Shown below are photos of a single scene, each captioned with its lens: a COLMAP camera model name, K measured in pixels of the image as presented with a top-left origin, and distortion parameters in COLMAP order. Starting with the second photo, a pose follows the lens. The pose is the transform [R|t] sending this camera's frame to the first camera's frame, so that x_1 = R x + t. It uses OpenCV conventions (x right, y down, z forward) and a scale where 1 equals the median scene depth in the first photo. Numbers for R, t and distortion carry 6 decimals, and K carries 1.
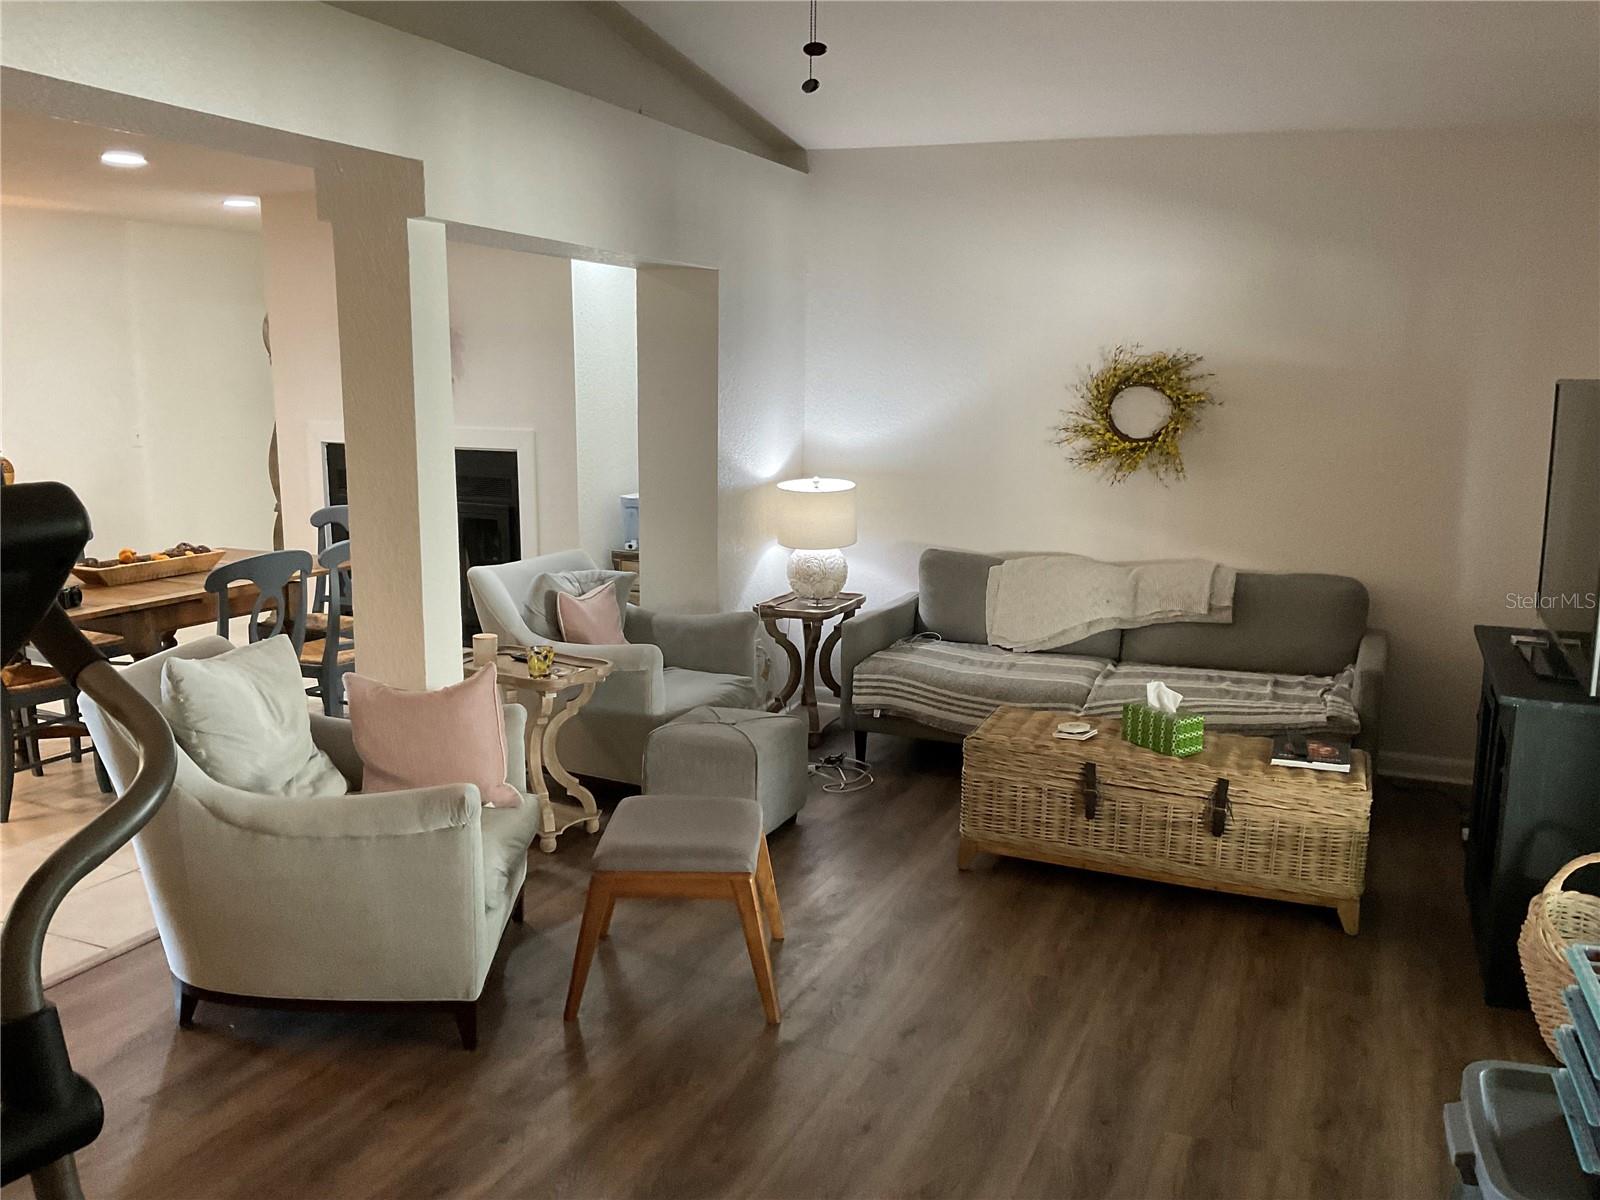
lens RADIAL K [[1317.6, 0, 795.6], [0, 1317.6, 598.5], [0, 0, 1]] dist [0.120898, -0.240676]
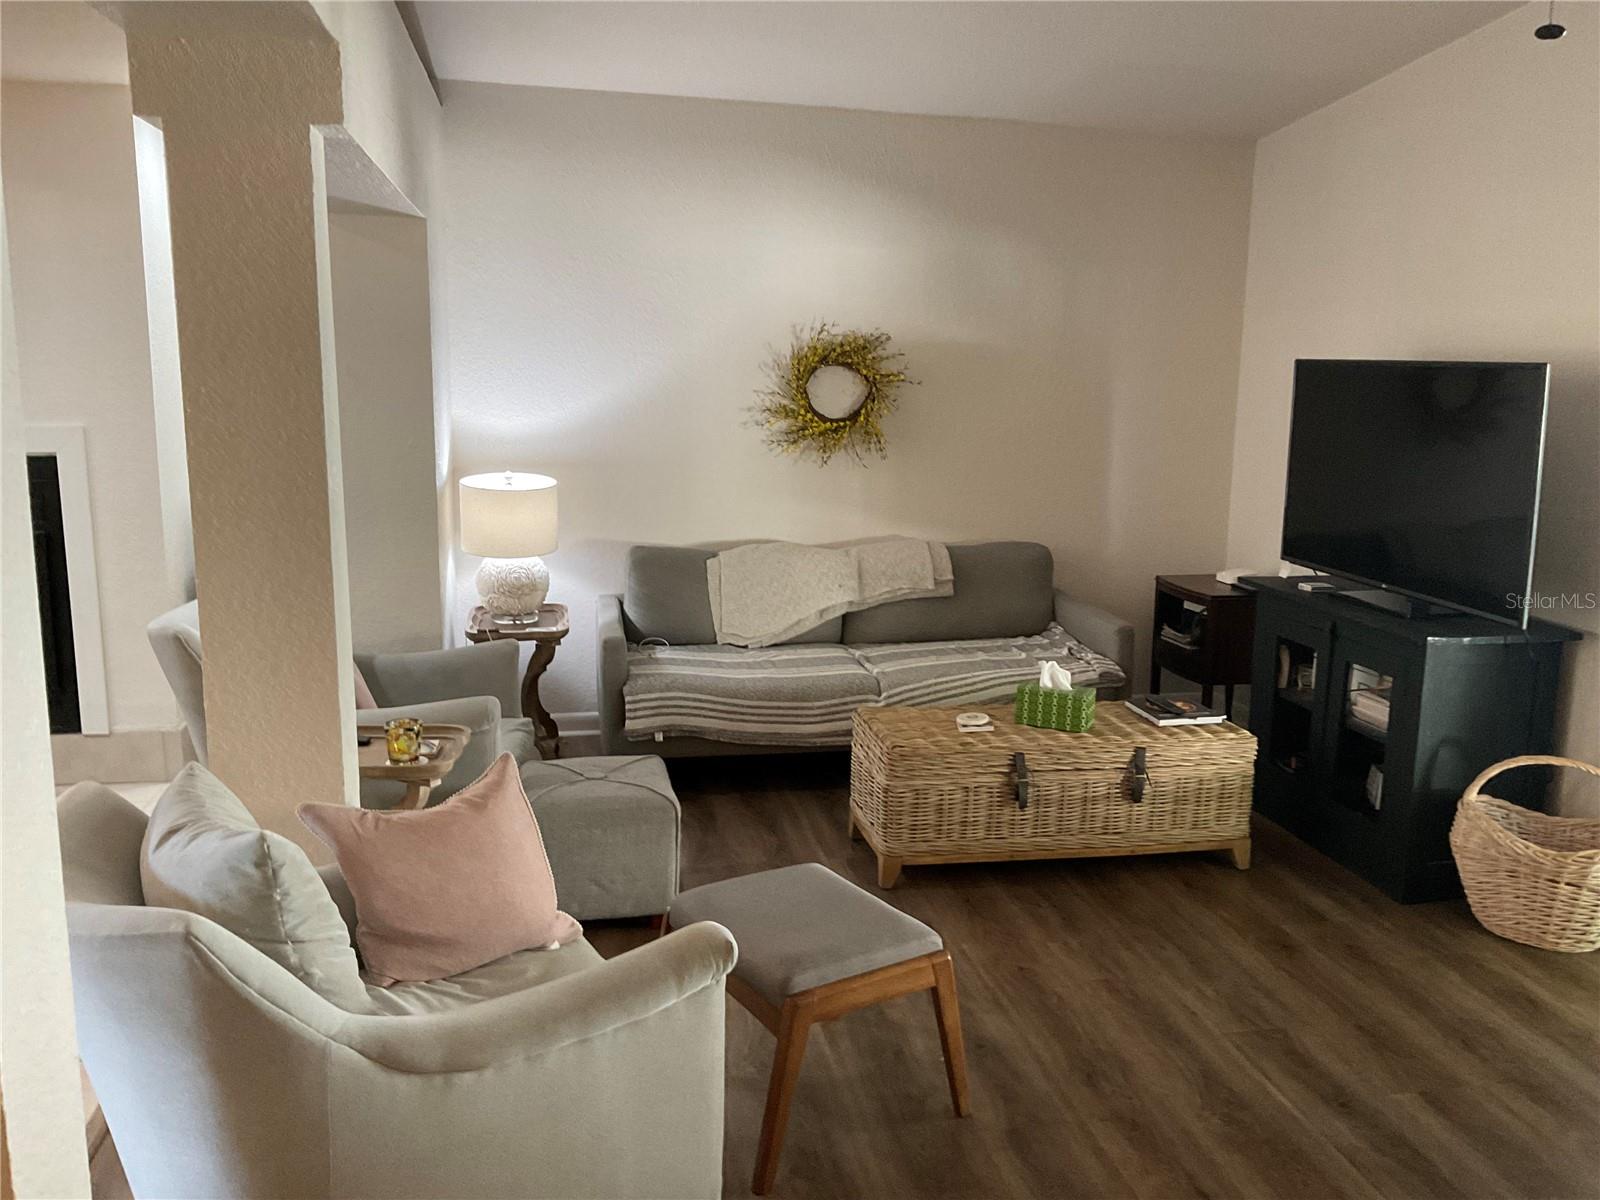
lens RADIAL K [[1317.6, 0, 795.6], [0, 1317.6, 598.5], [0, 0, 1]] dist [0.120898, -0.240676]
pose [[0.831735, -0.100165, 0.546063, -0.337836], [0.089214, 0.994921, 0.046613, -0.038228], [-0.547958, 0.009946, 0.836447, 0.210024]]
